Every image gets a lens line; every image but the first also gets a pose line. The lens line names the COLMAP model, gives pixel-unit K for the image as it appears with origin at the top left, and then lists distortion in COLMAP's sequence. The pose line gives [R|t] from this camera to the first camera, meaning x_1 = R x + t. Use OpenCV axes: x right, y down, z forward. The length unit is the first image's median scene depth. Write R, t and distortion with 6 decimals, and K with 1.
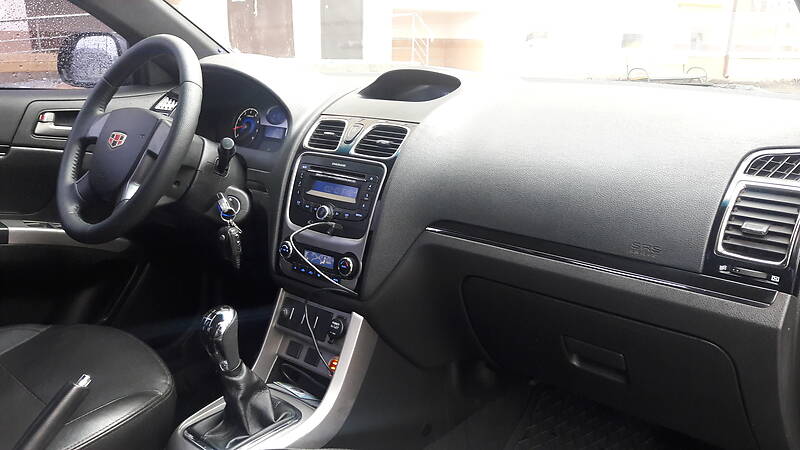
lens RADIAL K [[658.2, 0, 410.5], [0, 658.2, 223.9], [0, 0, 1]] dist [0.059580, -0.106253]
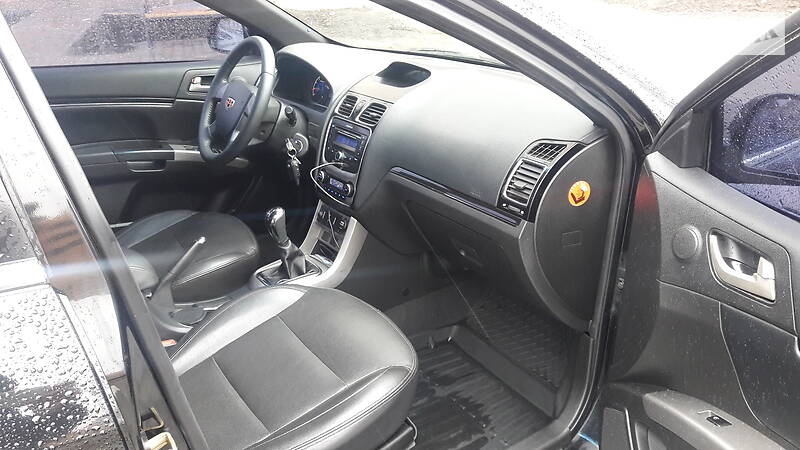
lens RADIAL K [[662.2, 0, 402.3], [0, 662.2, 242.6], [0, 0, 1]] dist [0.258875, -0.705870]
pose [[0.964362, 0.087627, -0.249656, 0.438183], [-0.048025, 0.985864, 0.160519, -0.075256], [0.260192, -0.142809, 0.954938, -0.567244]]
